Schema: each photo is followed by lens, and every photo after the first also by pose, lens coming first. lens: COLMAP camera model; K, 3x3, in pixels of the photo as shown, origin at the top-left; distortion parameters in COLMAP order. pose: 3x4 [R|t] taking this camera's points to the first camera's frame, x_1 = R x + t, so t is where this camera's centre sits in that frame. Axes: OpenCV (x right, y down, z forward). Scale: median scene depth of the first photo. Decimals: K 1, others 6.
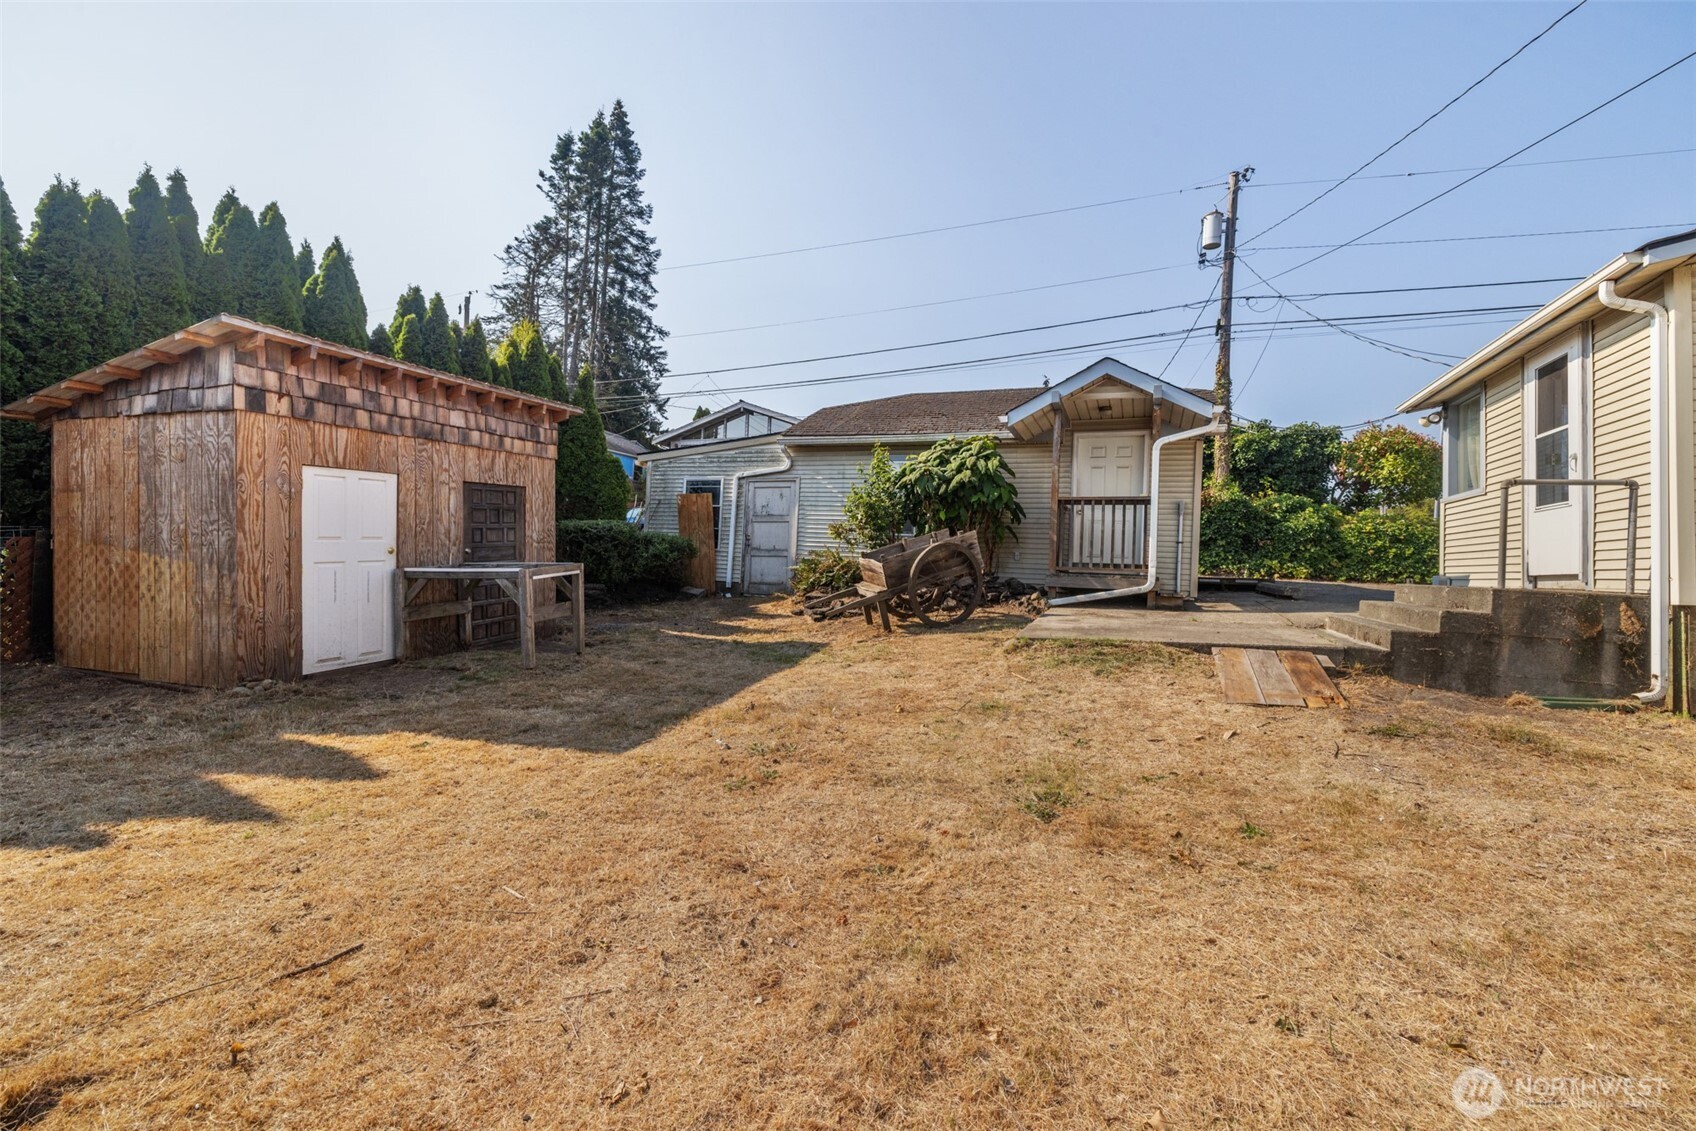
lens RADIAL K [[716.3, 0, 839.8], [0, 716.3, 548.4], [0, 0, 1]] dist [0.001358, 0.000137]
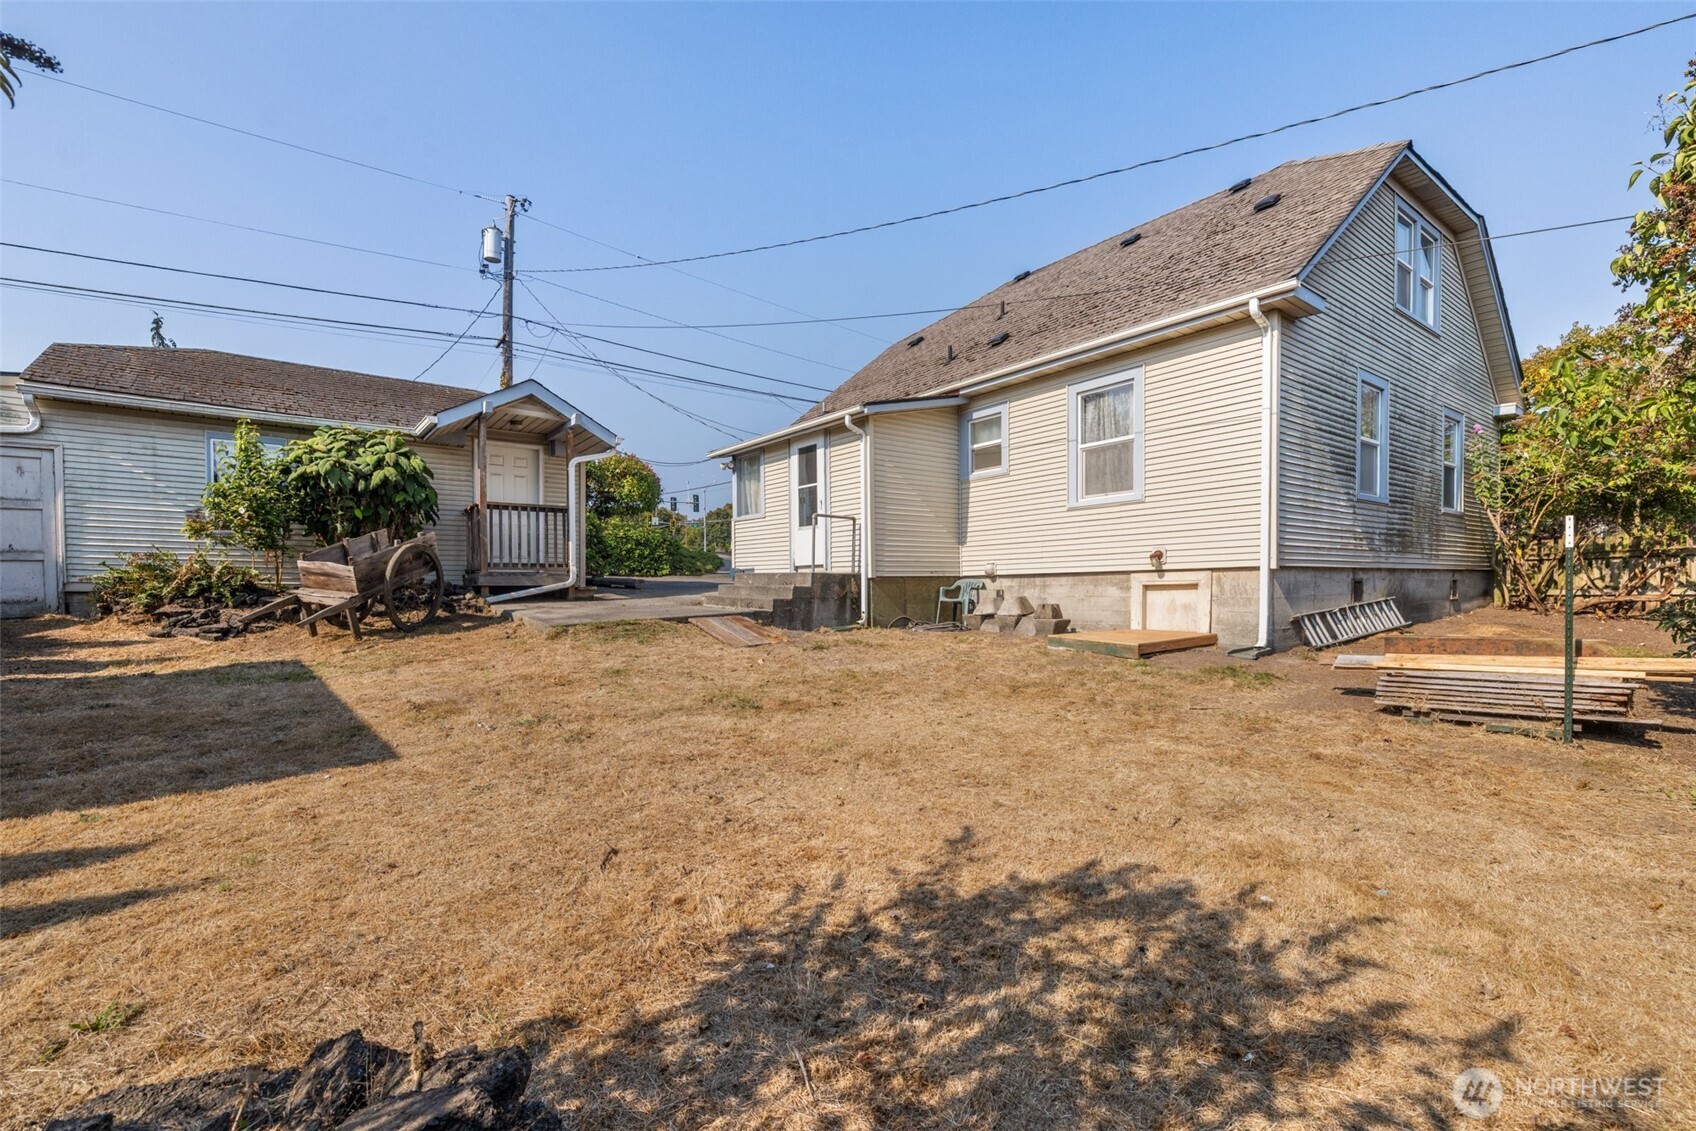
lens RADIAL K [[748.9, 0, 841.6], [0, 748.9, 604.7], [0, 0, 1]] dist [0.001614, 0.000292]
pose [[0.507738, -0.061637, 0.859304, -0.346991], [-0.002016, 0.997350, 0.072730, -0.000844], [-0.861509, -0.038660, 0.506268, -0.021167]]
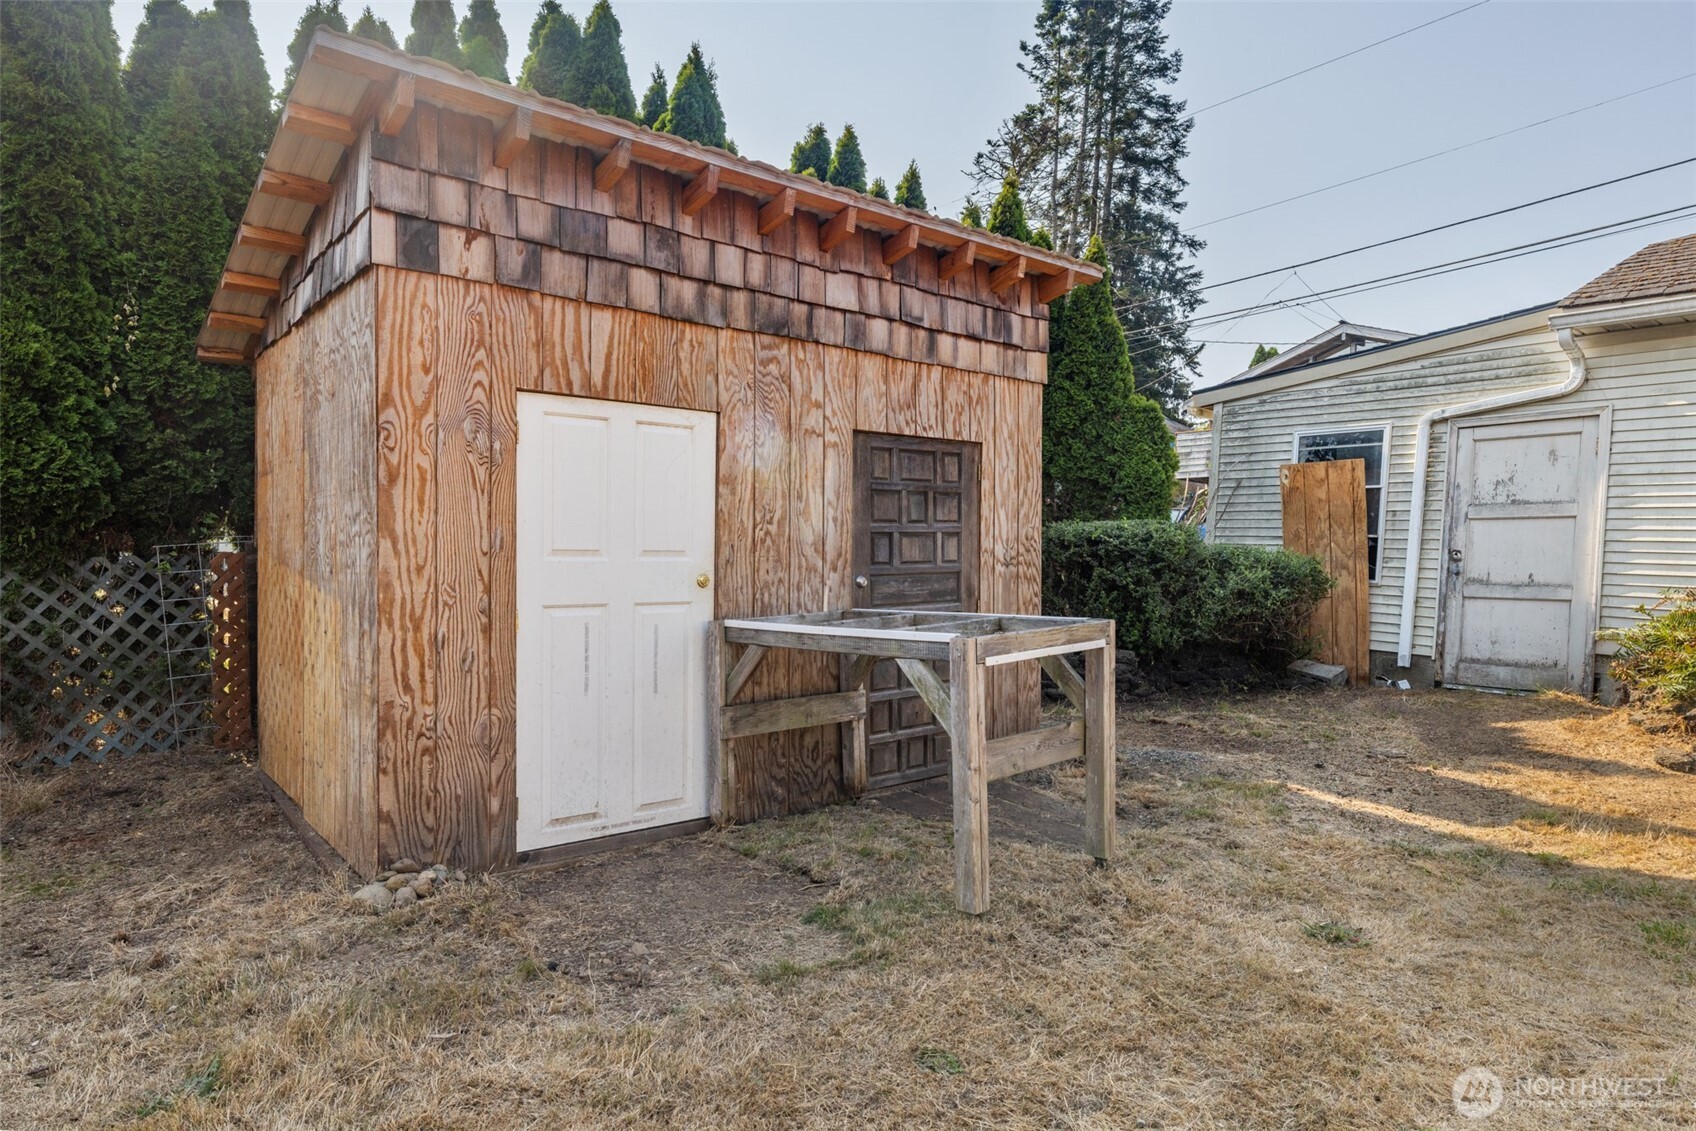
lens RADIAL K [[1009.7, 0, 851.6], [0, 1009.7, 574.3], [0, 0, 1]] dist [0.001551, -0.000417]
pose [[0.848069, 0.008832, -0.529812, -0.132931], [-0.008944, 0.999957, 0.002352, -0.002185], [0.529810, 0.002744, 0.848112, 0.327092]]
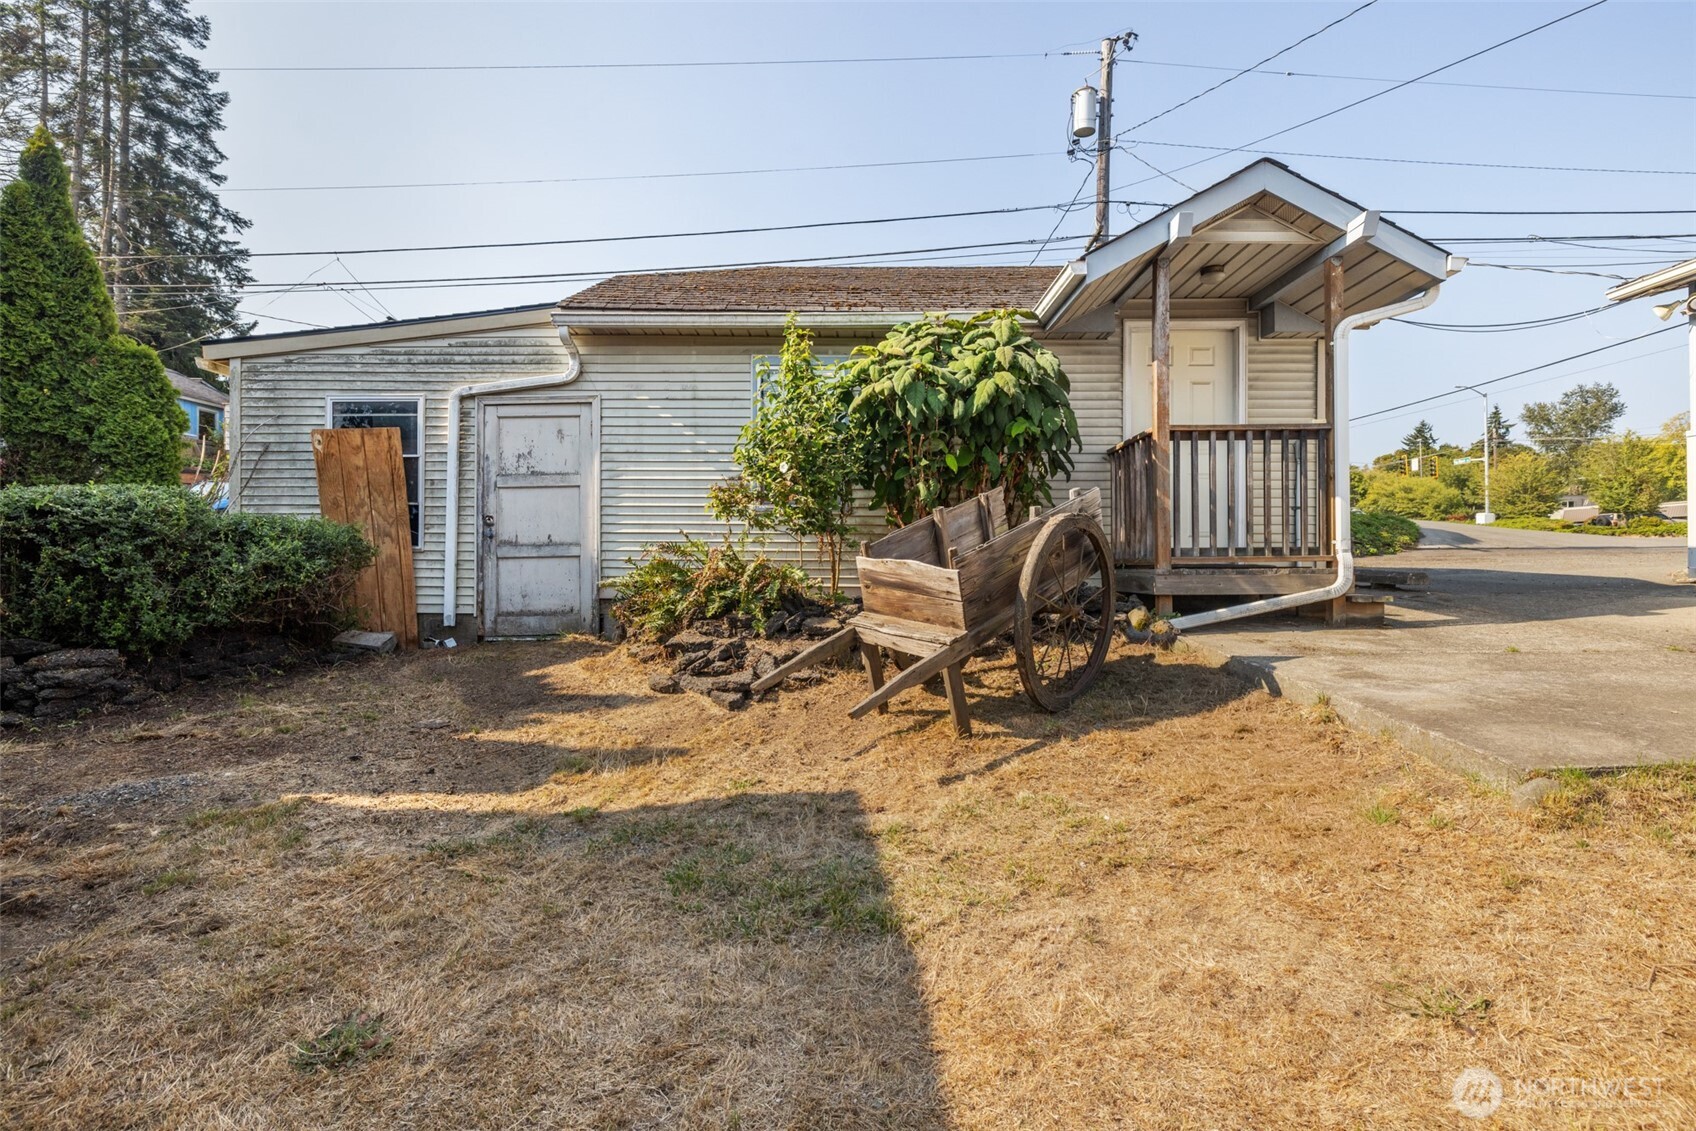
lens RADIAL K [[824.2, 0, 843.1], [0, 824.2, 561.1], [0, 0, 1]] dist [-0.002390, 0.001462]
pose [[0.928983, -0.044023, 0.367496, -0.129933], [0.031363, 0.998693, 0.040355, -0.003362], [-0.368792, -0.025964, 0.929149, 0.458834]]
